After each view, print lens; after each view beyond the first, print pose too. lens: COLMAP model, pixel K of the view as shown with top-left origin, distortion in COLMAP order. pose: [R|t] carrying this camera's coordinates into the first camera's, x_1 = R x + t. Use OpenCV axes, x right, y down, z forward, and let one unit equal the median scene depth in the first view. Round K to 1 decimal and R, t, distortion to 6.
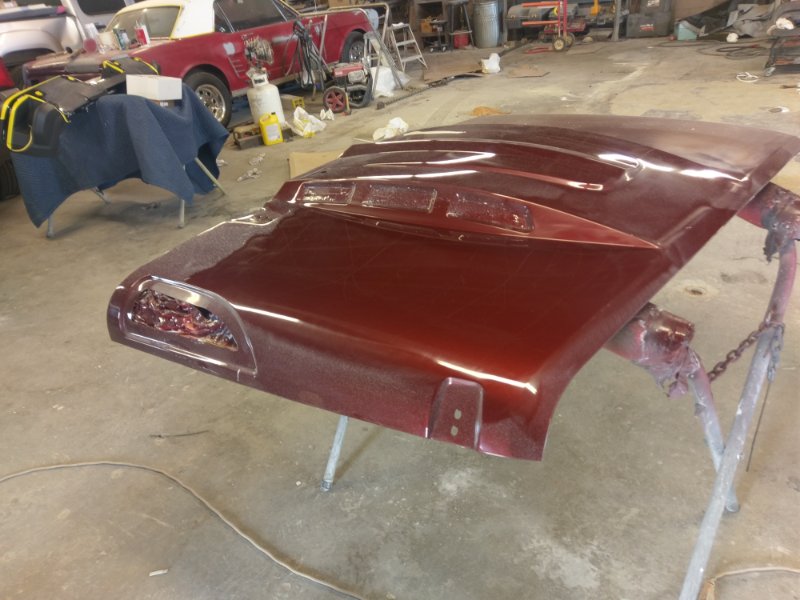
lens RADIAL K [[612.3, 0, 408.5], [0, 612.3, 298.6], [0, 0, 1]] dist [0.034230, -0.009372]
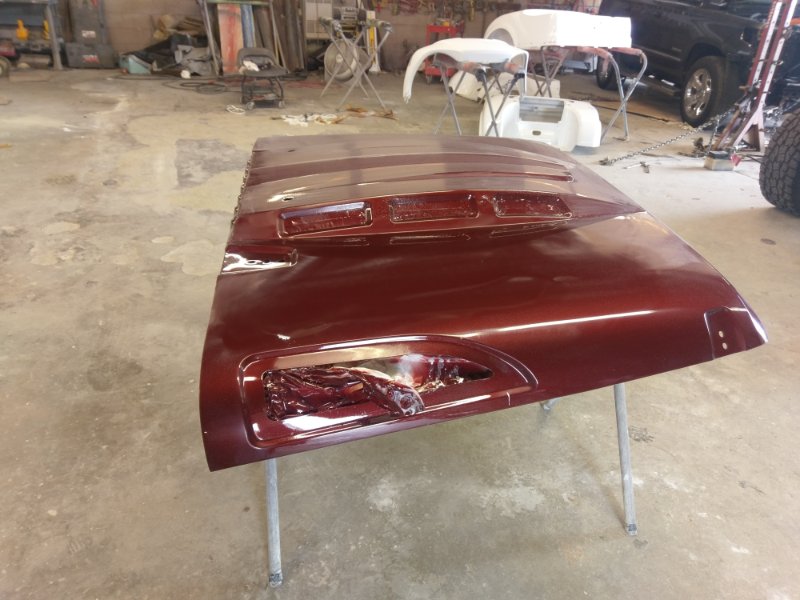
lens RADIAL K [[612.3, 0, 408.2], [0, 612.3, 299.7], [0, 0, 1]] dist [0.034230, -0.009372]
pose [[0.597943, -0.230650, 0.767636, -0.226743], [0.269474, 0.959804, 0.078487, -0.029082], [-0.754883, 0.159927, 0.636062, 0.108085]]
